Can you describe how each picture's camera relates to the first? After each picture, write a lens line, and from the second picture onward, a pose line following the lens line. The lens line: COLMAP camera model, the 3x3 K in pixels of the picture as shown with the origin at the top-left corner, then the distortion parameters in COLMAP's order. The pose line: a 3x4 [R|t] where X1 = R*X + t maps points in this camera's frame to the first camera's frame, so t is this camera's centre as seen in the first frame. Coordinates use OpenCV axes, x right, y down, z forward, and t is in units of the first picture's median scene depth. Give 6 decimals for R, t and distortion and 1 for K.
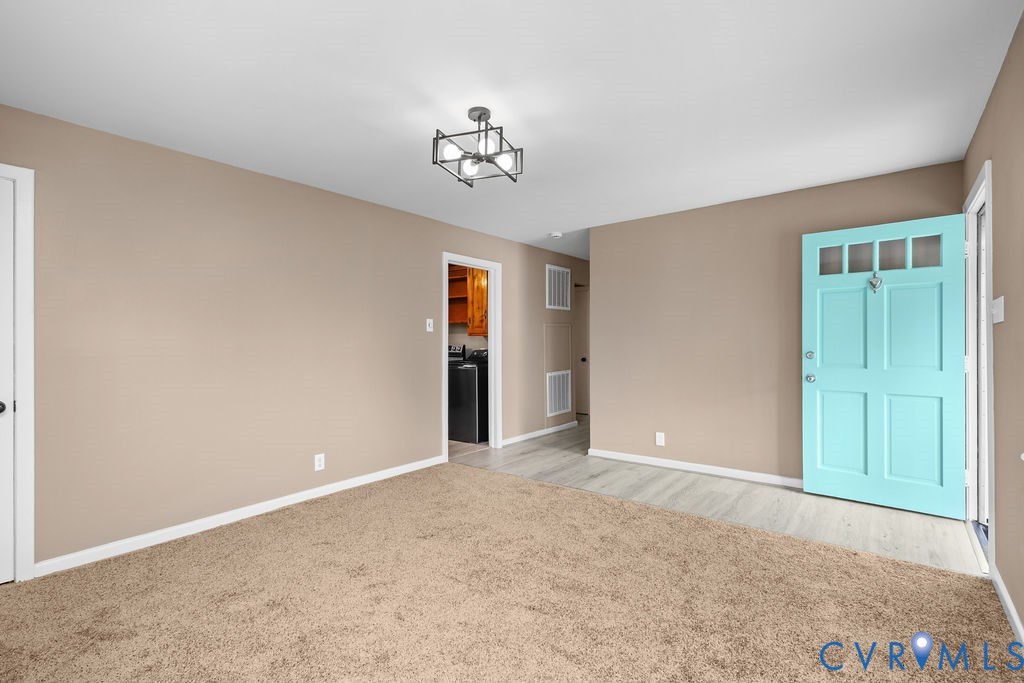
lens RADIAL K [[472.6, 0, 509.2], [0, 472.6, 337.3], [0, 0, 1]] dist [-0.000300, -0.000425]
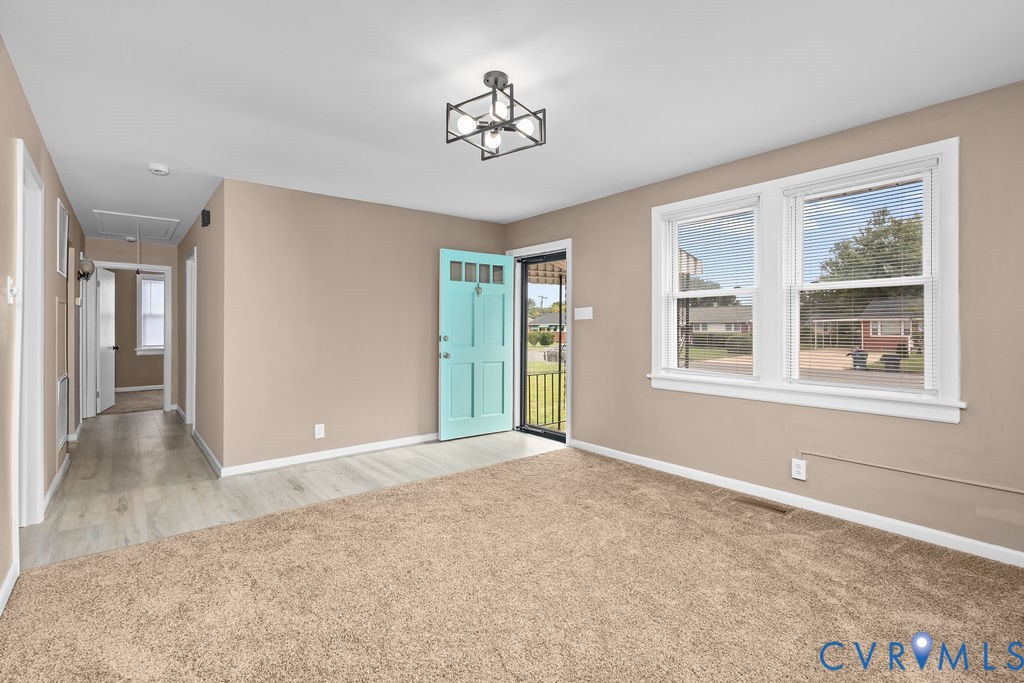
lens RADIAL K [[481.4, 0, 512.5], [0, 481.4, 327.0], [0, 0, 1]] dist [0.001363, 0.000045]
pose [[0.210441, 0.004660, 0.977595, -0.664307], [-0.012539, 0.999919, -0.002067, 0.005115], [-0.977526, -0.011823, 0.210482, 0.518468]]
